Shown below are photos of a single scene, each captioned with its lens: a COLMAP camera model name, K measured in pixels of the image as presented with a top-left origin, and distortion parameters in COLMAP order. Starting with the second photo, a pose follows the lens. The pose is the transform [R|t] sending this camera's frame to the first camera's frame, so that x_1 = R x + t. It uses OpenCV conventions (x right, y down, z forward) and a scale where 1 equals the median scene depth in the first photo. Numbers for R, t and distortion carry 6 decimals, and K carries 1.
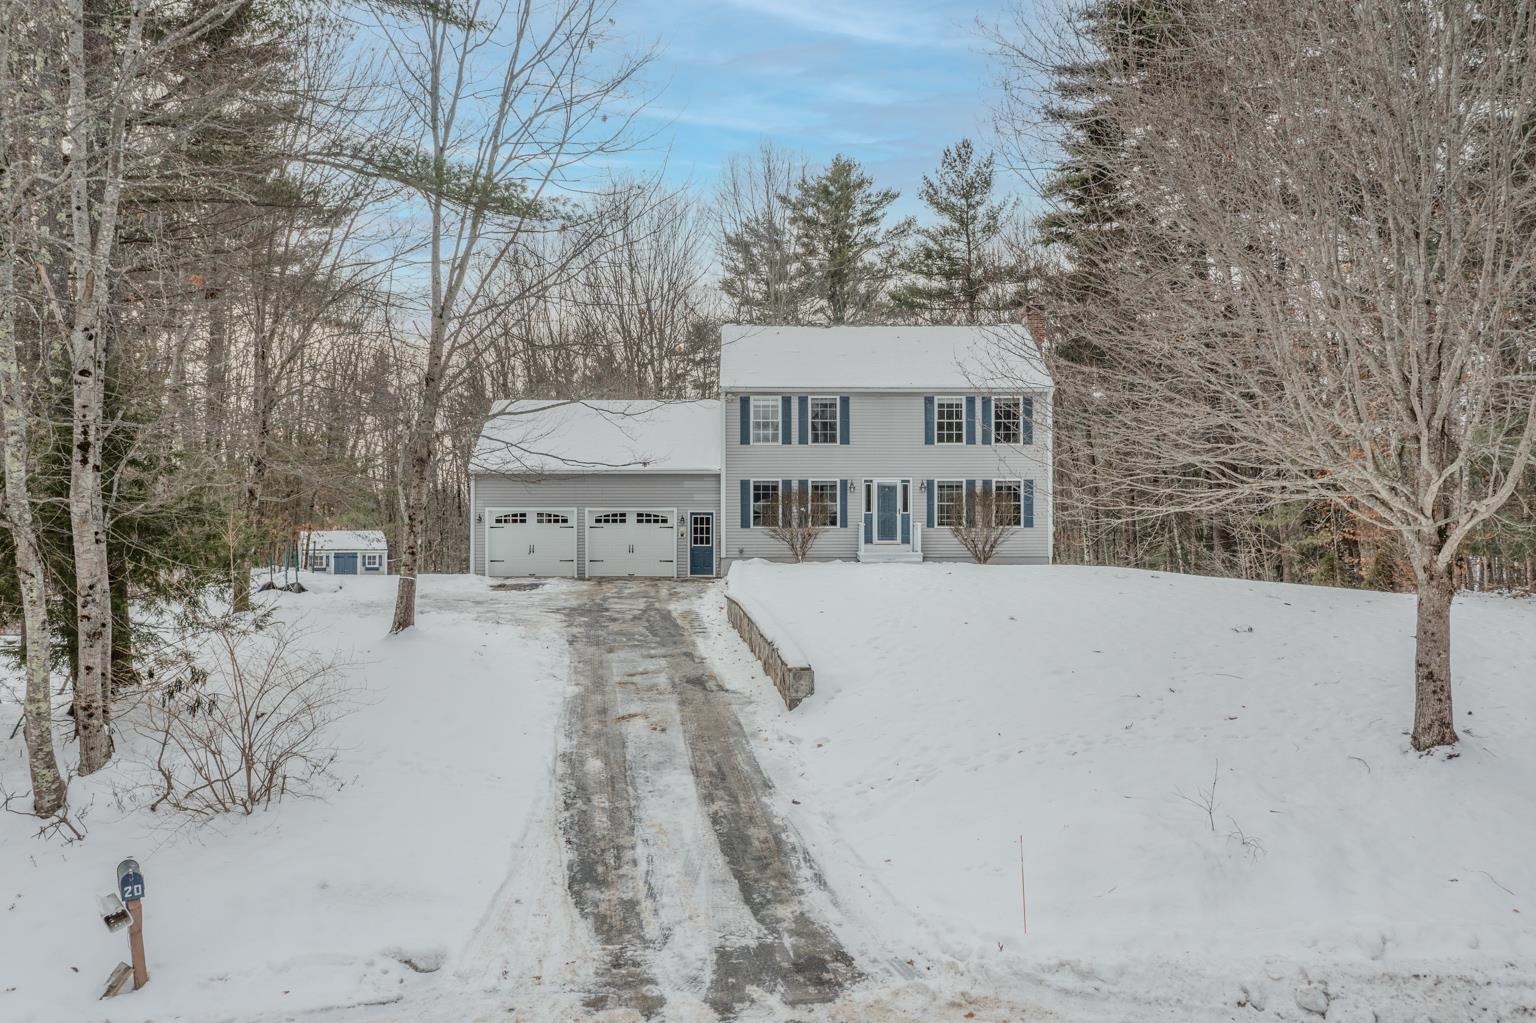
lens RADIAL K [[1226.3, 0, 768.0], [0, 1226.3, 511.5], [0, 0, 1]] dist [-0.009905, -0.006563]
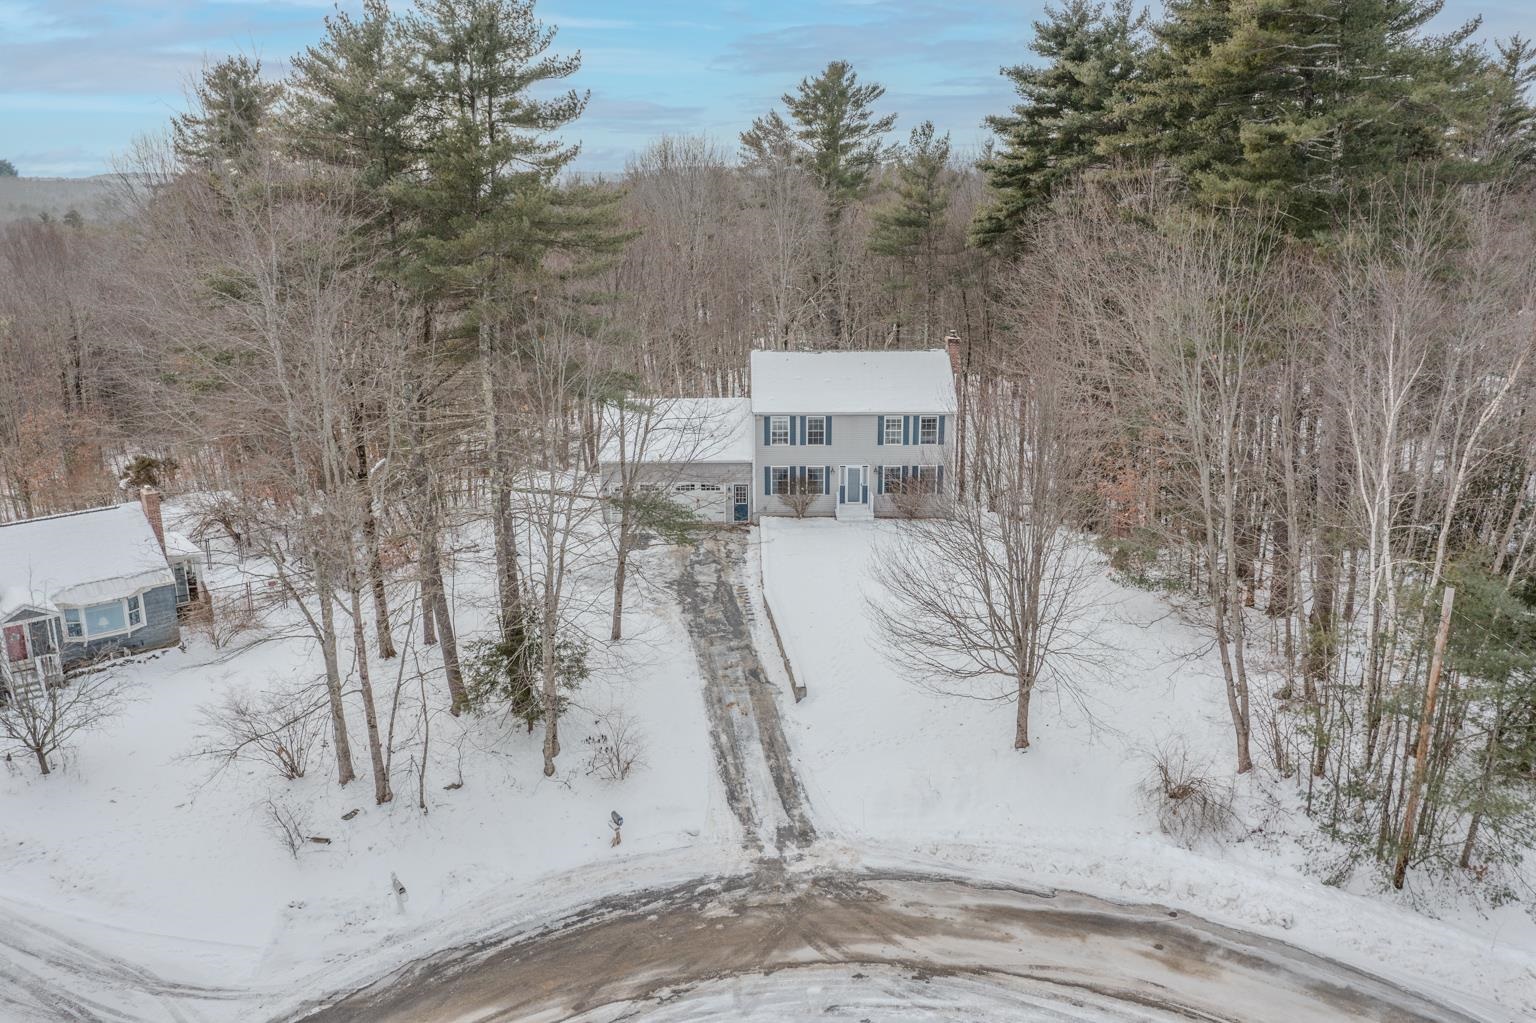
lens RADIAL K [[1226.3, 0, 768.0], [0, 1226.3, 511.5], [0, 0, 1]] dist [-0.009905, -0.006563]
pose [[0.999993, -0.003758, -0.000311, -0.017529], [0.003706, 0.964172, 0.265254, -0.401708], [-0.000697, -0.265253, 0.964179, -0.593046]]
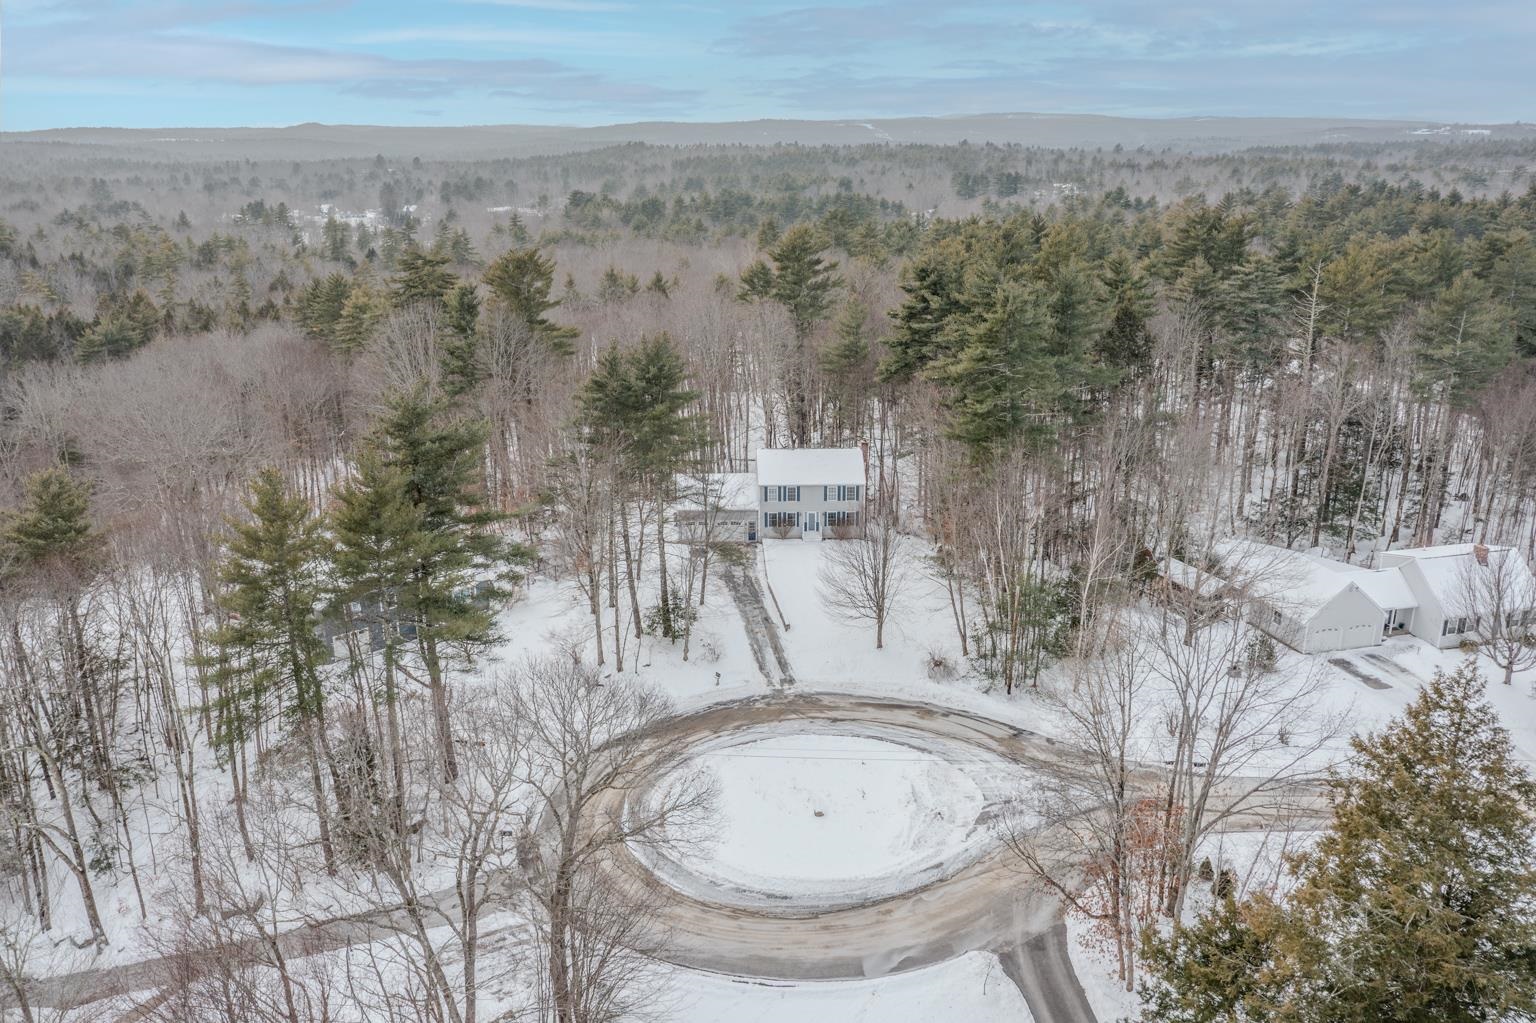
lens RADIAL K [[1226.3, 0, 768.0], [0, 1226.3, 511.5], [0, 0, 1]] dist [-0.009905, -0.006563]
pose [[0.999557, -0.009403, 0.028239, -0.102197], [0.000544, 0.954392, 0.298555, -0.957990], [-0.029758, -0.298407, 0.953975, -1.970961]]
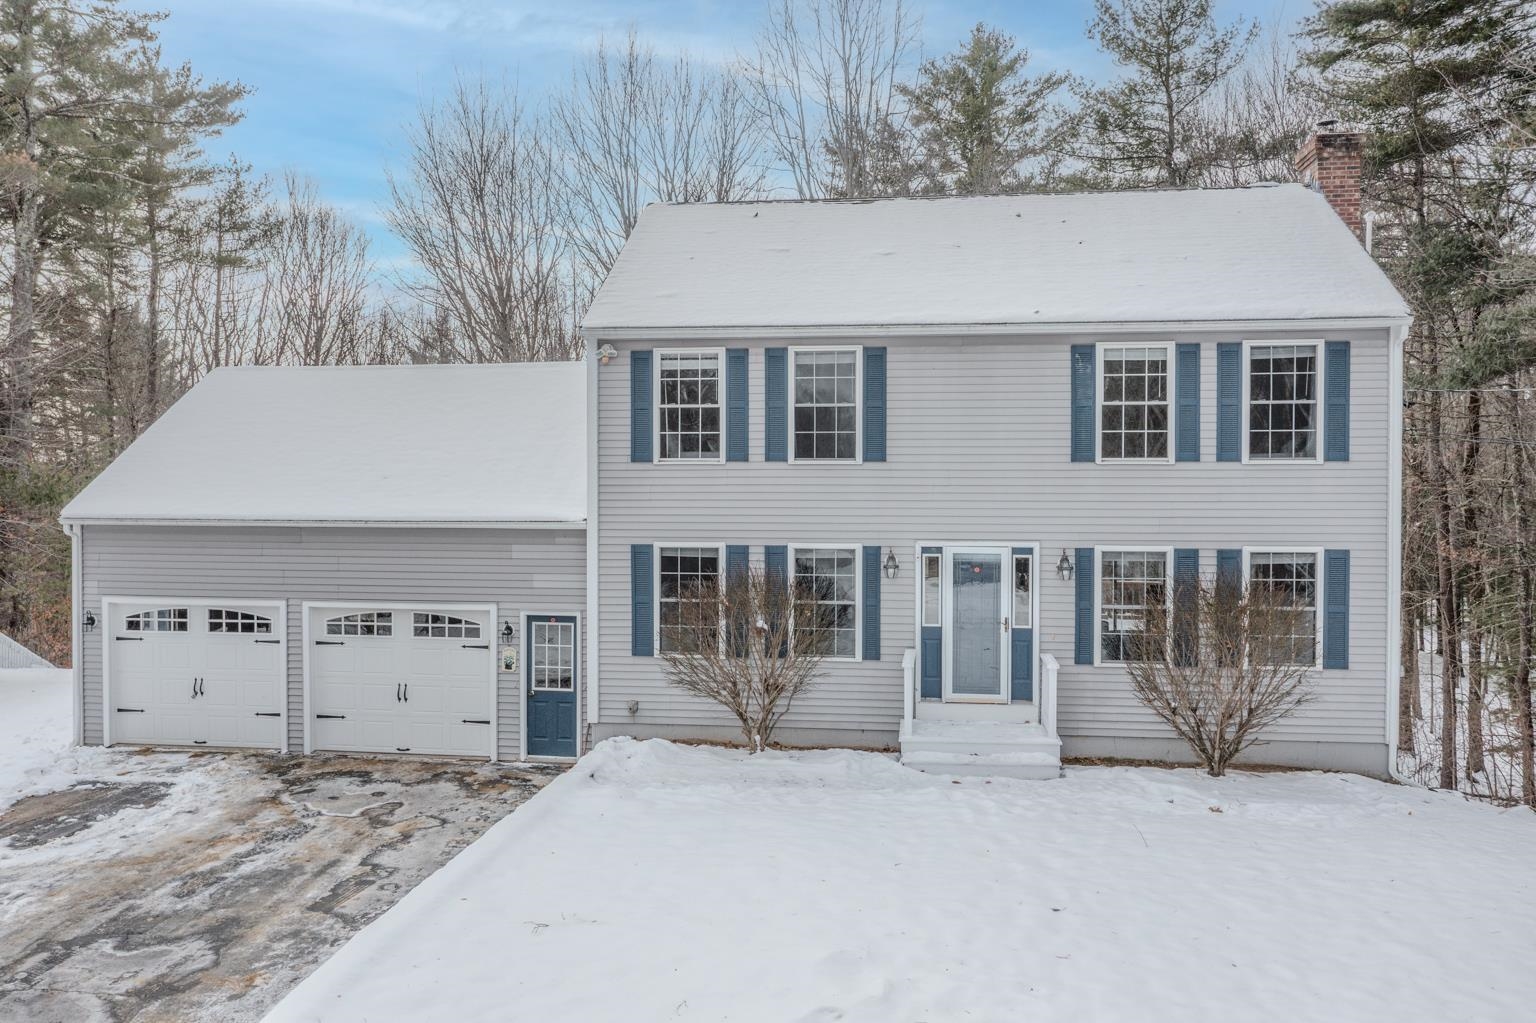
lens RADIAL K [[1226.3, 0, 768.0], [0, 1226.3, 511.5], [0, 0, 1]] dist [-0.009905, -0.006563]
pose [[0.989582, 0.005905, -0.143850, 0.086796], [-0.002479, 0.999709, 0.023984, -0.047682], [0.143949, -0.023378, 0.989309, 0.581135]]
